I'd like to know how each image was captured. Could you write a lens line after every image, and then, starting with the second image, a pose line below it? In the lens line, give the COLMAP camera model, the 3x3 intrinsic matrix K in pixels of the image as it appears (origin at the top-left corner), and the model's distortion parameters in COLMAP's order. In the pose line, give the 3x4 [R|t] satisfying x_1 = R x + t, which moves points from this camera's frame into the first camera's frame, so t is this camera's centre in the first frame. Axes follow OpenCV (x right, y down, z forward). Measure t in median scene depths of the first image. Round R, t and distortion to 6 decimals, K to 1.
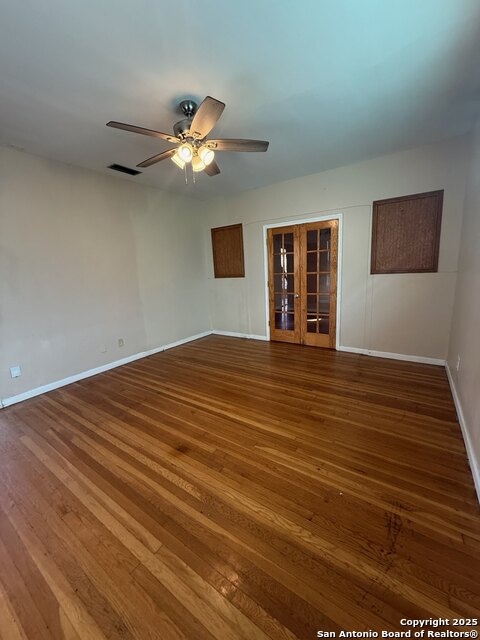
lens RADIAL K [[256.8, 0, 241.0], [0, 256.8, 320.7], [0, 0, 1]] dist [0.000640, -0.001933]
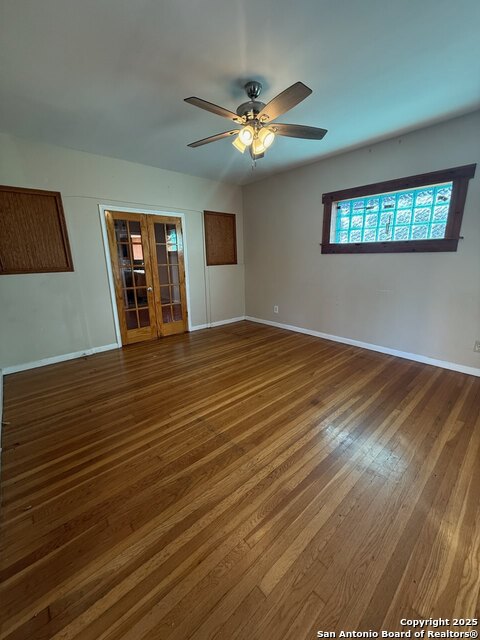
lens RADIAL K [[256.8, 0, 241.3], [0, 256.8, 319.0], [0, 0, 1]] dist [0.000640, -0.001933]
pose [[0.229555, -0.186772, 0.955207, -0.872938], [0.199227, 0.969652, 0.141718, -0.075331], [-0.952687, 0.157771, 0.259799, 0.599377]]
